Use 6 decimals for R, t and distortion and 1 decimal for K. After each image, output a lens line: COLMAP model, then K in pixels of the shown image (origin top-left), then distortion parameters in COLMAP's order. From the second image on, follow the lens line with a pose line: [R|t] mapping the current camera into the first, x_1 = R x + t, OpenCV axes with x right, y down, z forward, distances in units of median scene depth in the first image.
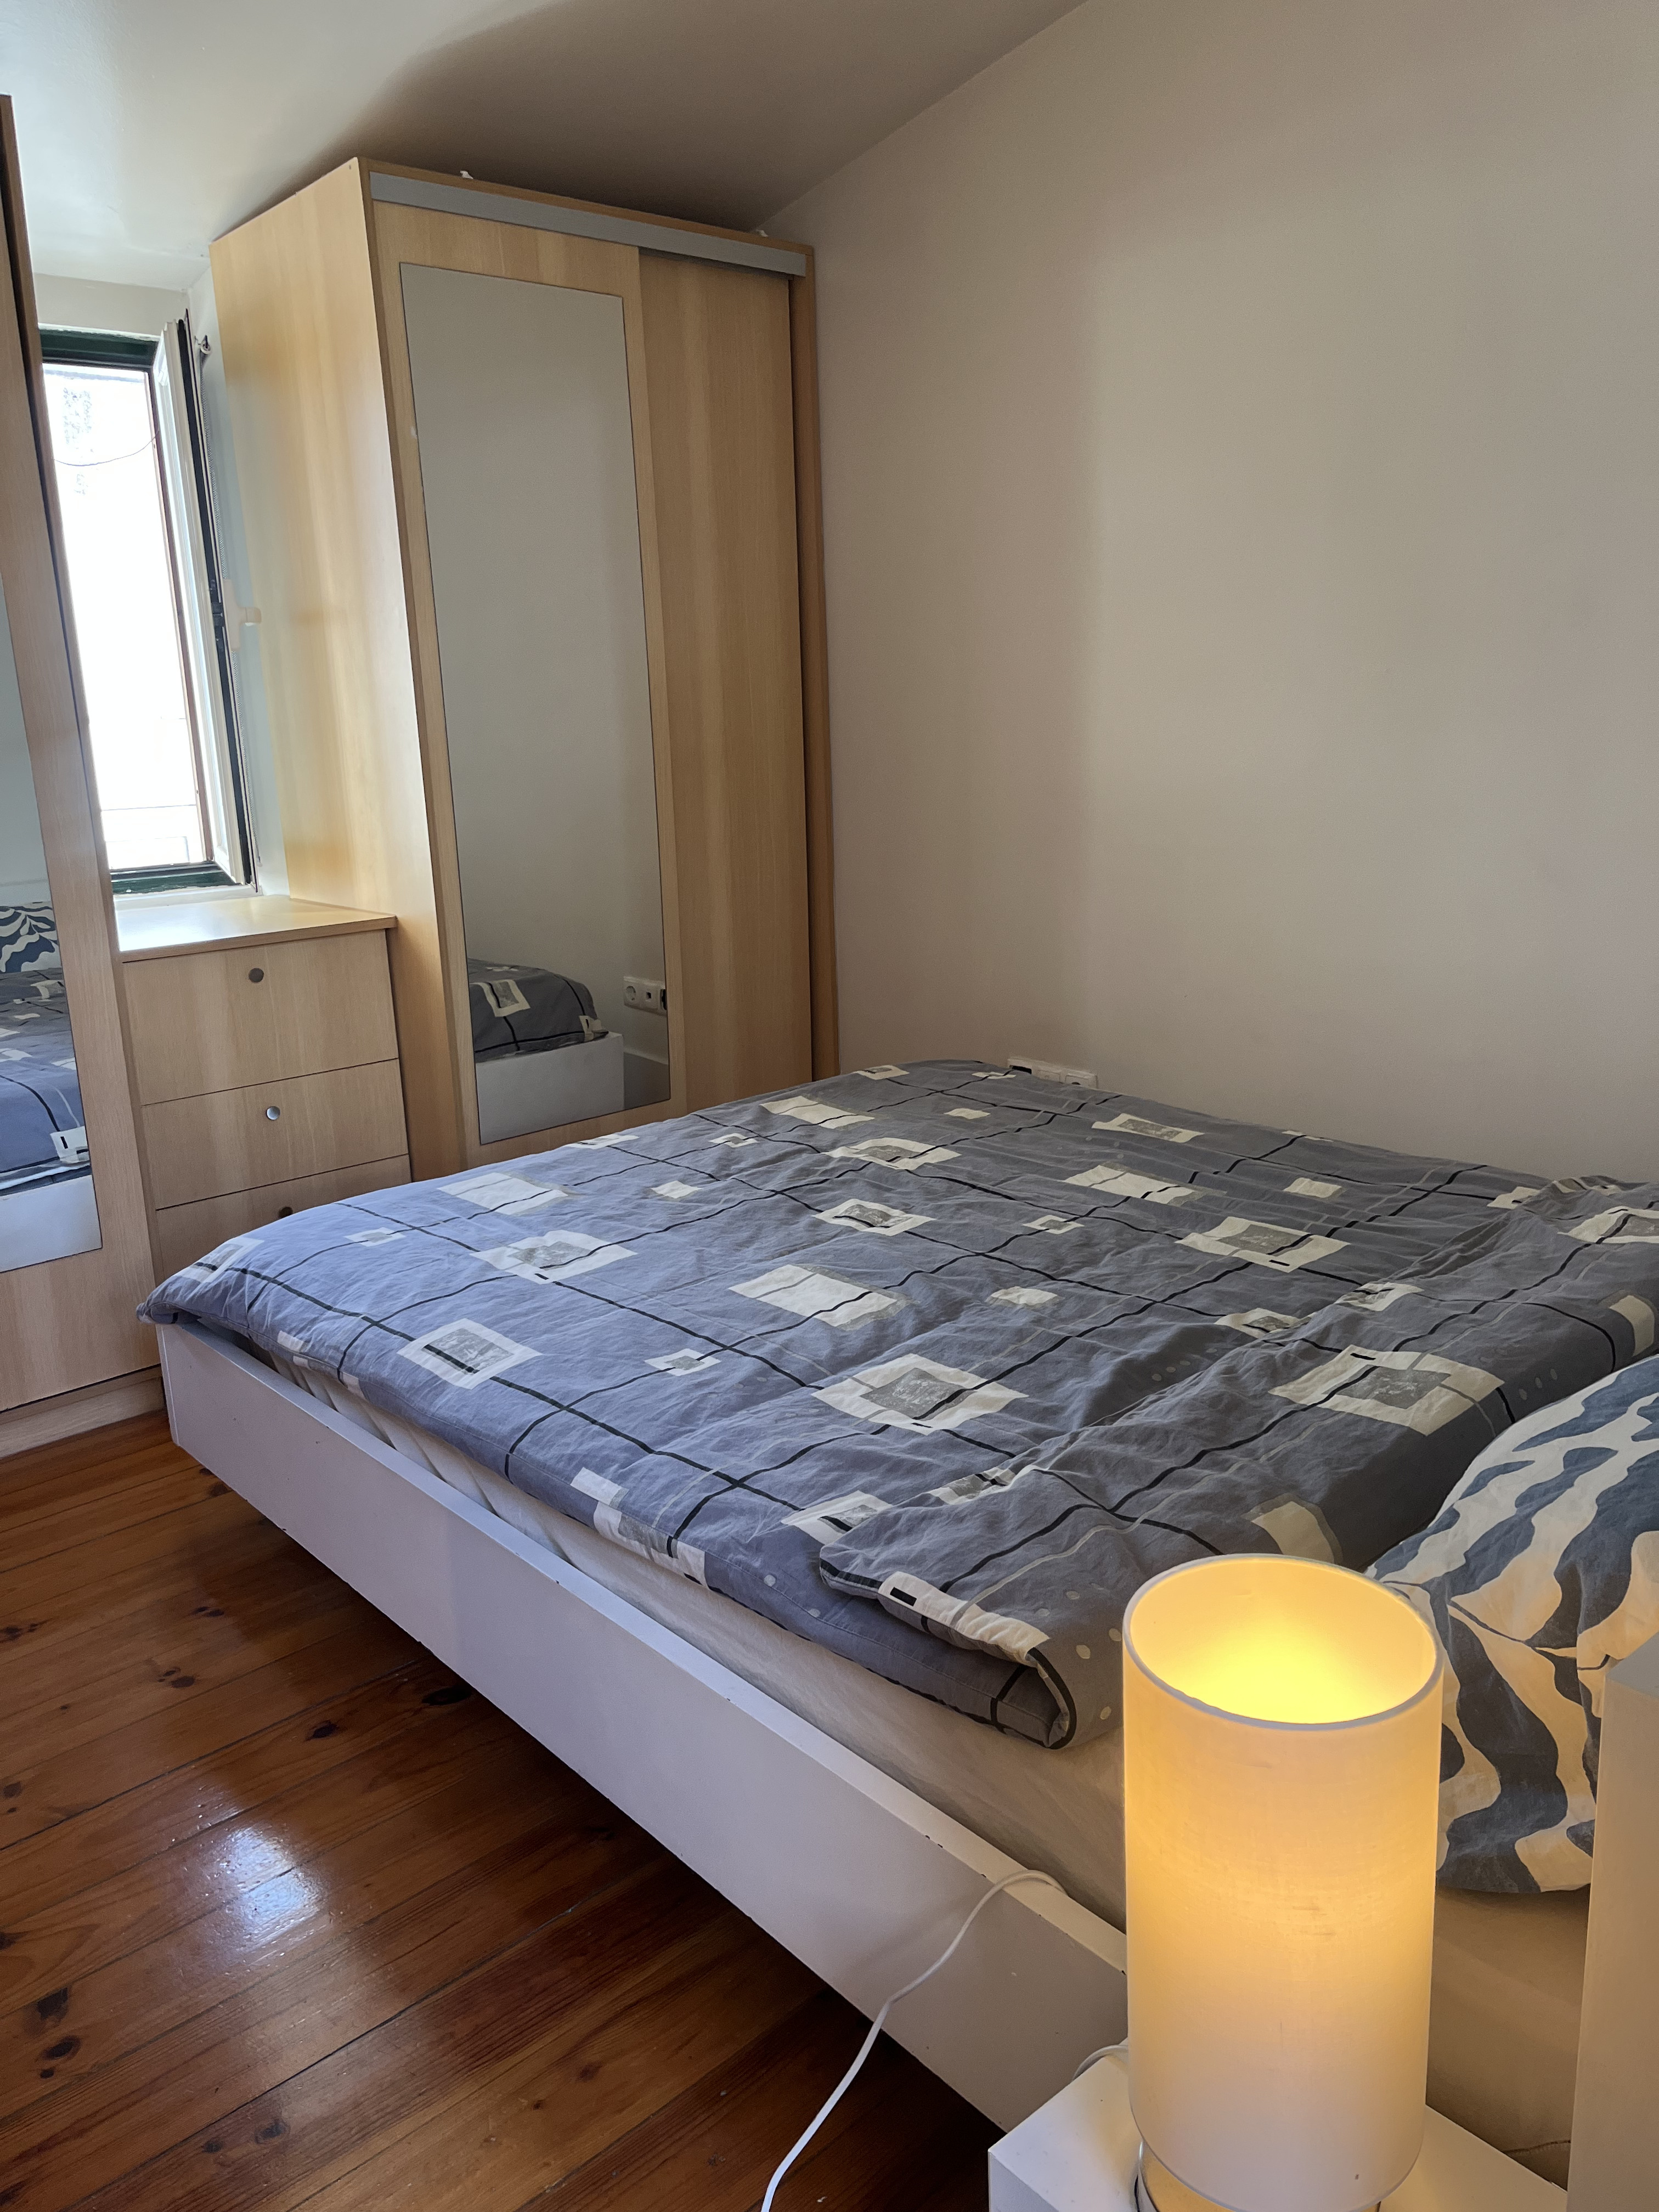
lens RADIAL K [[1654.6, 0, 814.8], [0, 1654.6, 1096.0], [0, 0, 1]] dist [0.061740, -0.084486]
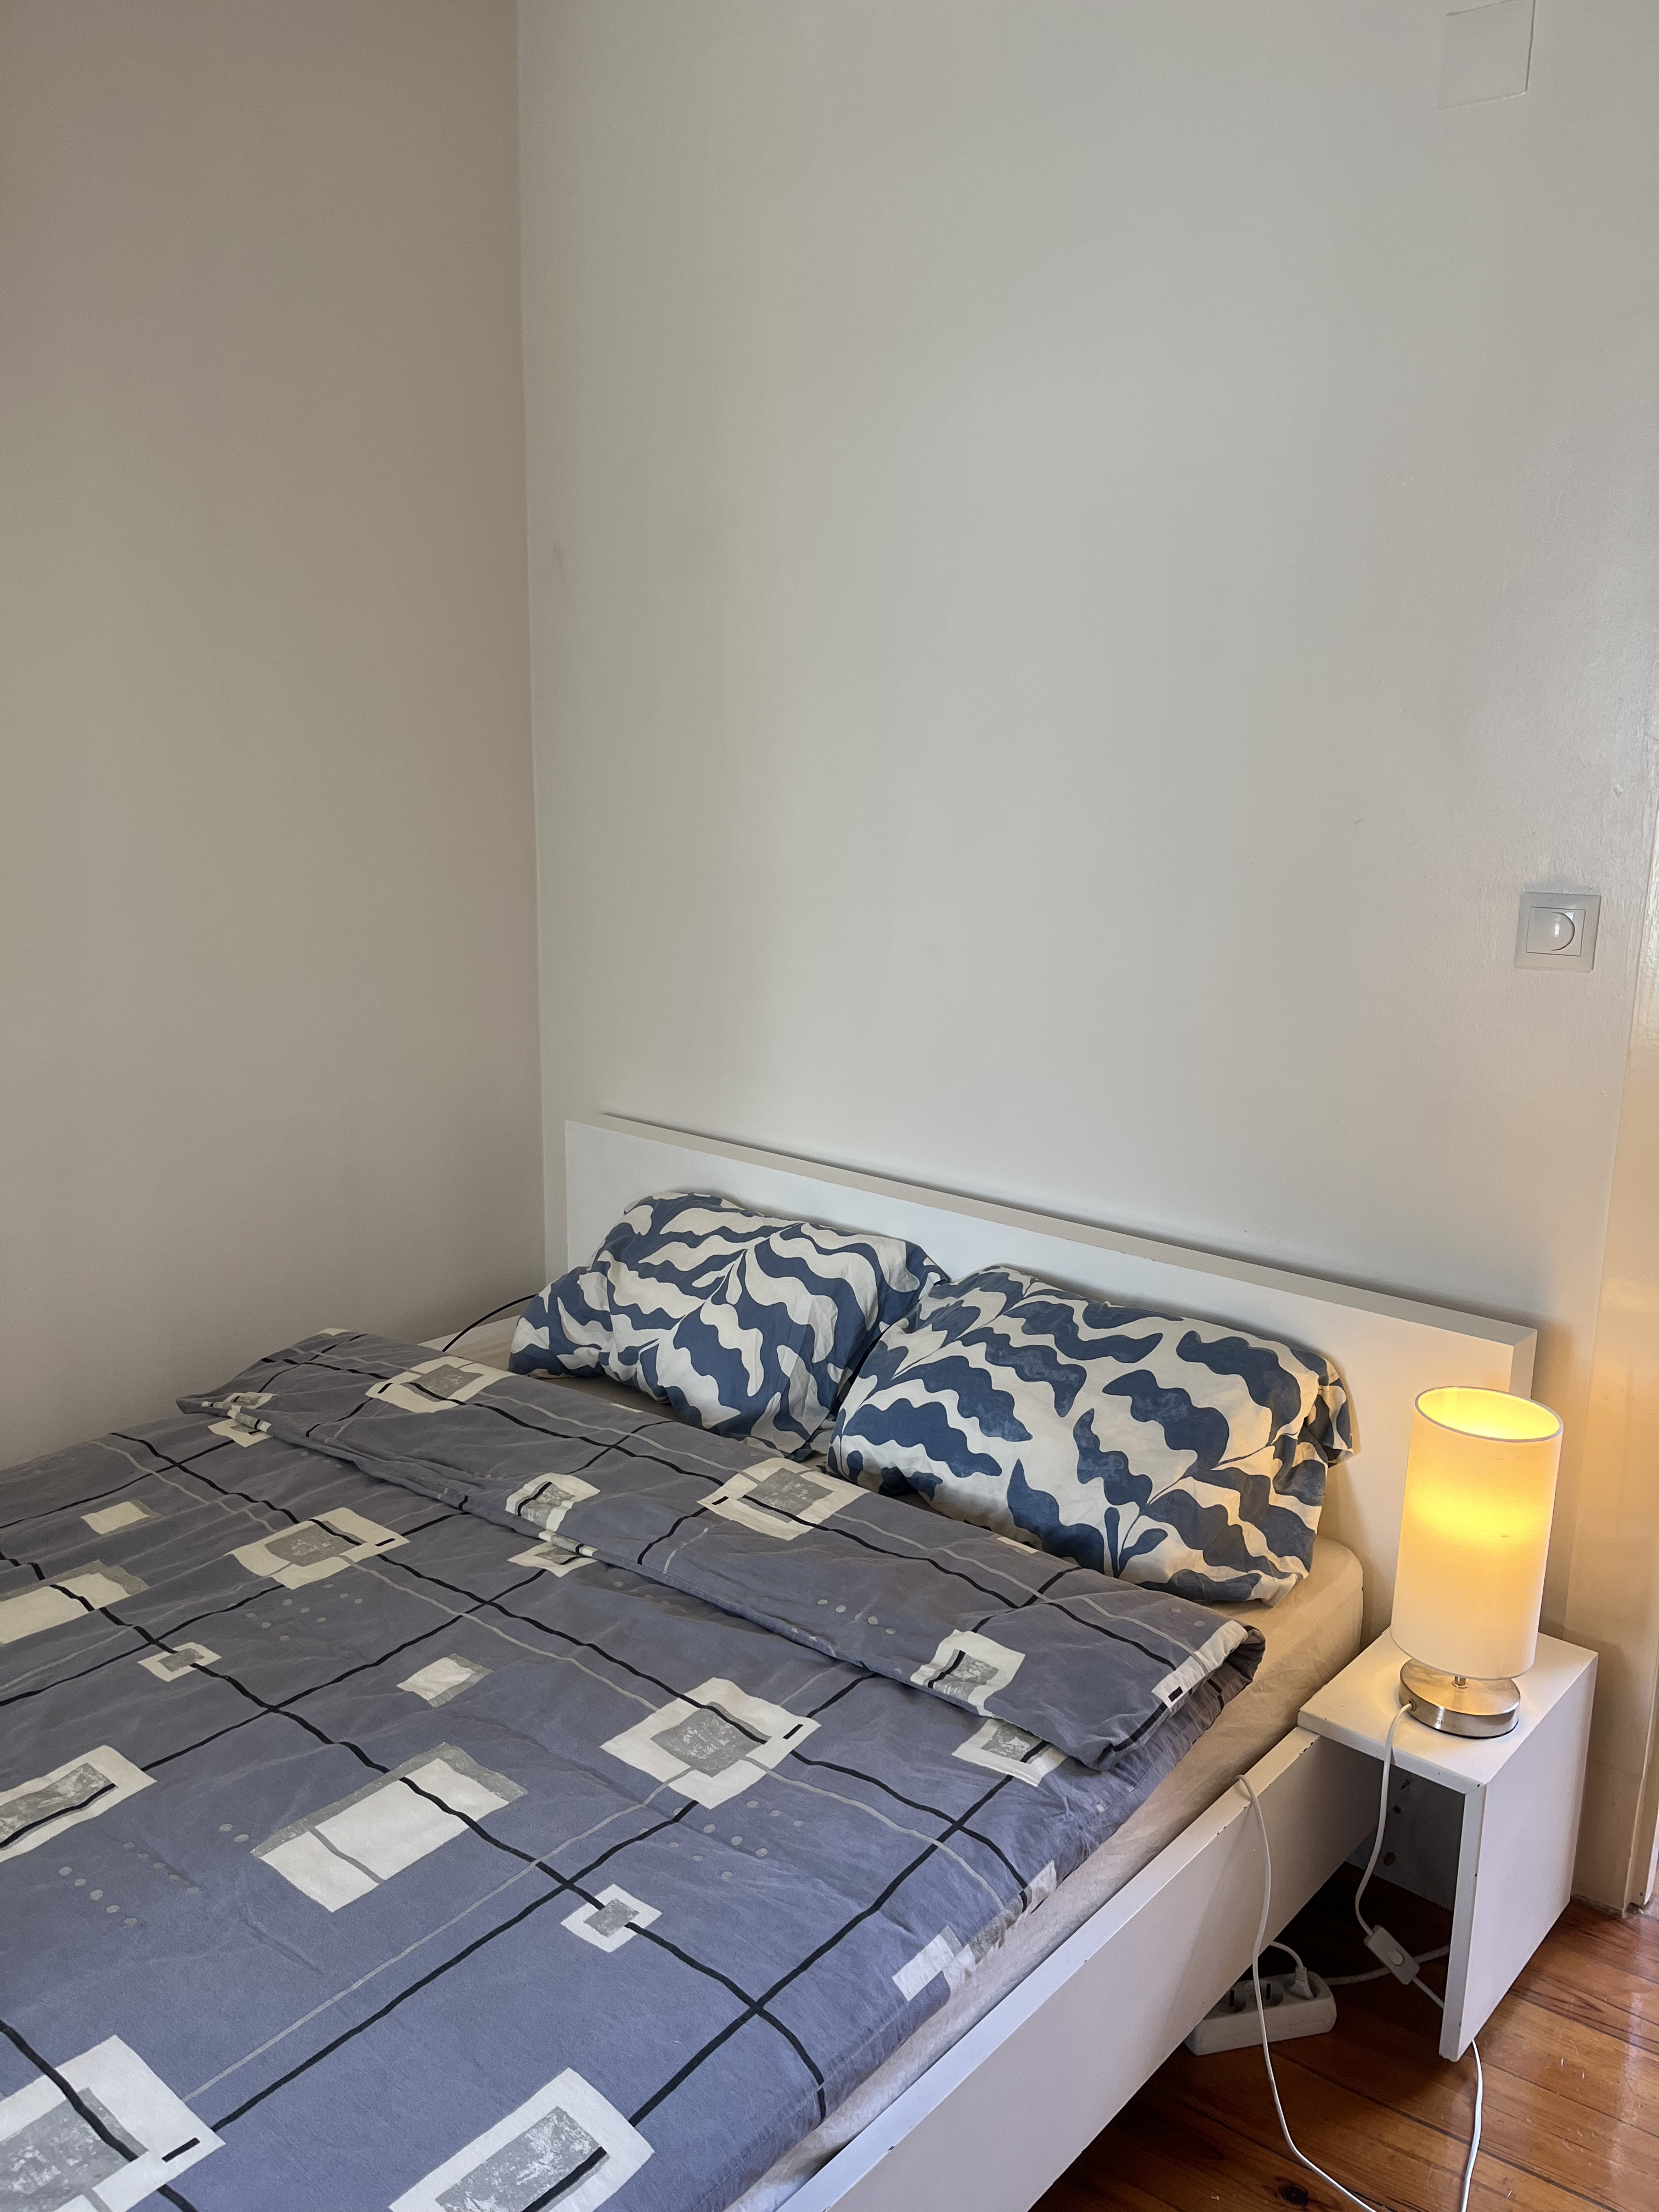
lens RADIAL K [[1654.6, 0, 831.6], [0, 1654.6, 1107.6], [0, 0, 1]] dist [0.061740, -0.084486]
pose [[-0.145694, -0.157173, 0.976765, -0.601031], [0.223350, 0.956586, 0.187240, -0.239111], [-0.963788, 0.245440, -0.104264, 0.696913]]
